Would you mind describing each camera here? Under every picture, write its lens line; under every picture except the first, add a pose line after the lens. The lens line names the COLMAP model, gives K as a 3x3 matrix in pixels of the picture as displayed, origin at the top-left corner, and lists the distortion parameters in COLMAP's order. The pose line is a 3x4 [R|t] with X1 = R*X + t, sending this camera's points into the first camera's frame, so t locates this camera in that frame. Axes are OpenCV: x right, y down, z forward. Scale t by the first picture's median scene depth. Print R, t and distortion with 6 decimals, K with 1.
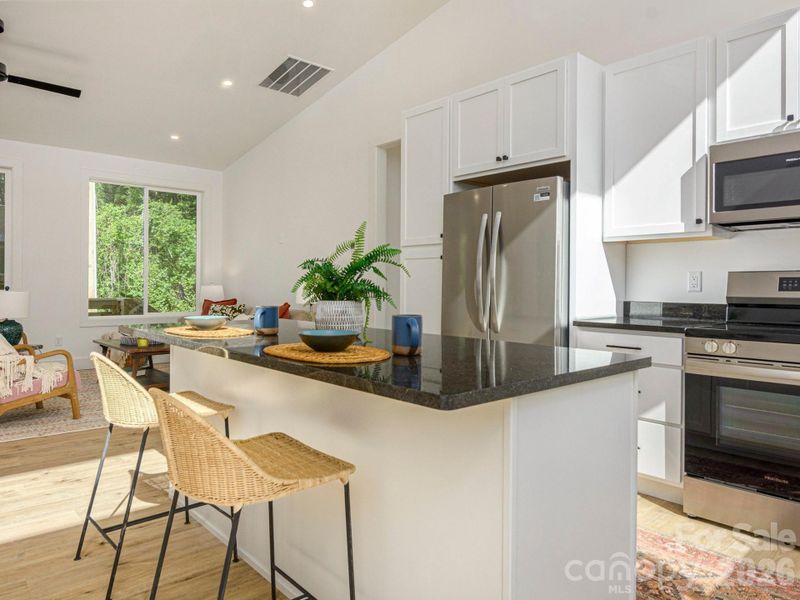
lens RADIAL K [[533.1, 0, 402.0], [0, 533.1, 291.3], [0, 0, 1]] dist [-0.002655, -0.037675]
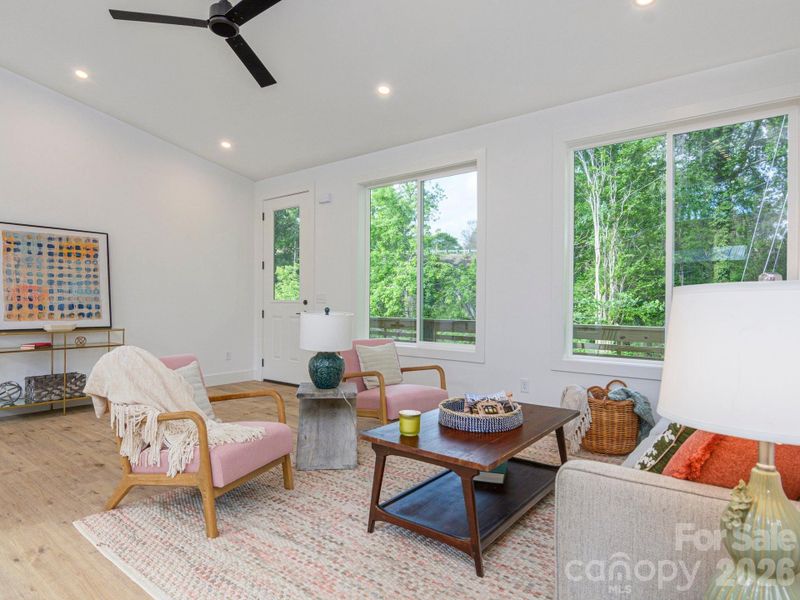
lens RADIAL K [[468.3, 0, 381.6], [0, 468.3, 302.2], [0, 0, 1]] dist [0.001601, -0.000617]
pose [[0.147145, -0.010559, -0.989059, -0.044072], [-0.016798, 0.999772, -0.013172, -0.007966], [0.988972, 0.018552, 0.146934, 0.680160]]
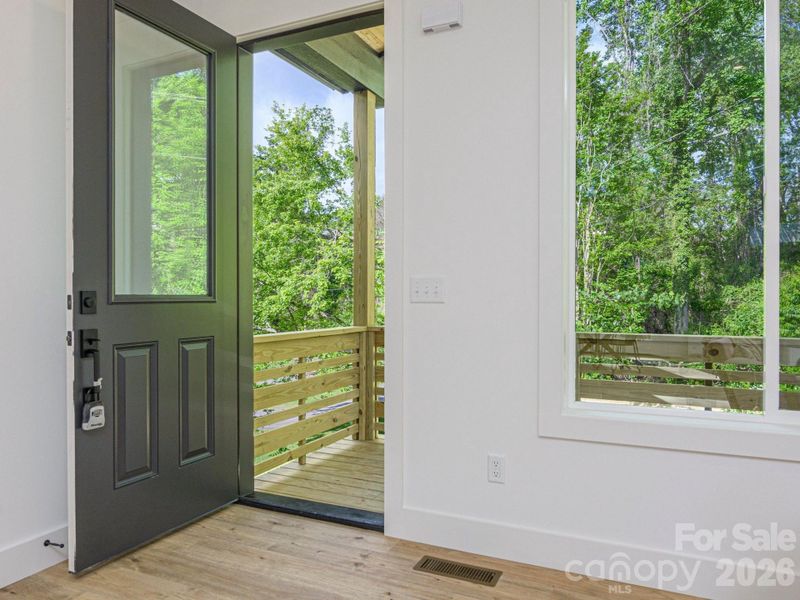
lens RADIAL K [[572.4, 0, 400.0], [0, 572.4, 300.0], [0, 0, 1]] dist [-0.004378, -0.004922]
pose [[0.379282, -0.004562, -0.925270, -0.563708], [-0.008143, 0.999933, -0.008268, -0.014780], [0.925245, 0.010670, 0.379220, 0.531083]]
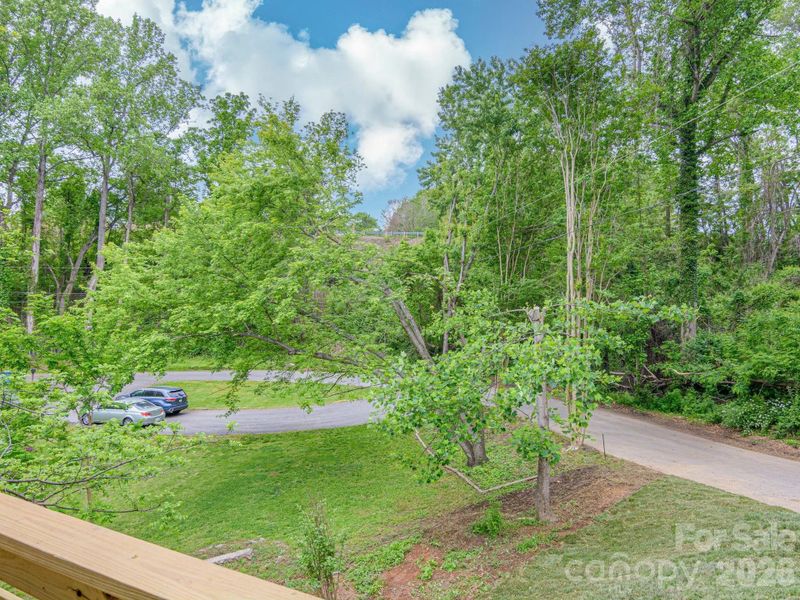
lens RADIAL K [[533.1, 0, 402.0], [0, 533.1, 291.3], [0, 0, 1]] dist [-0.002655, -0.037675]
pose [[0.349136, -0.008517, -0.937034, -0.953499], [-0.021405, 0.999625, -0.017061, -0.077957], [0.936828, 0.026014, 0.348822, 0.914752]]
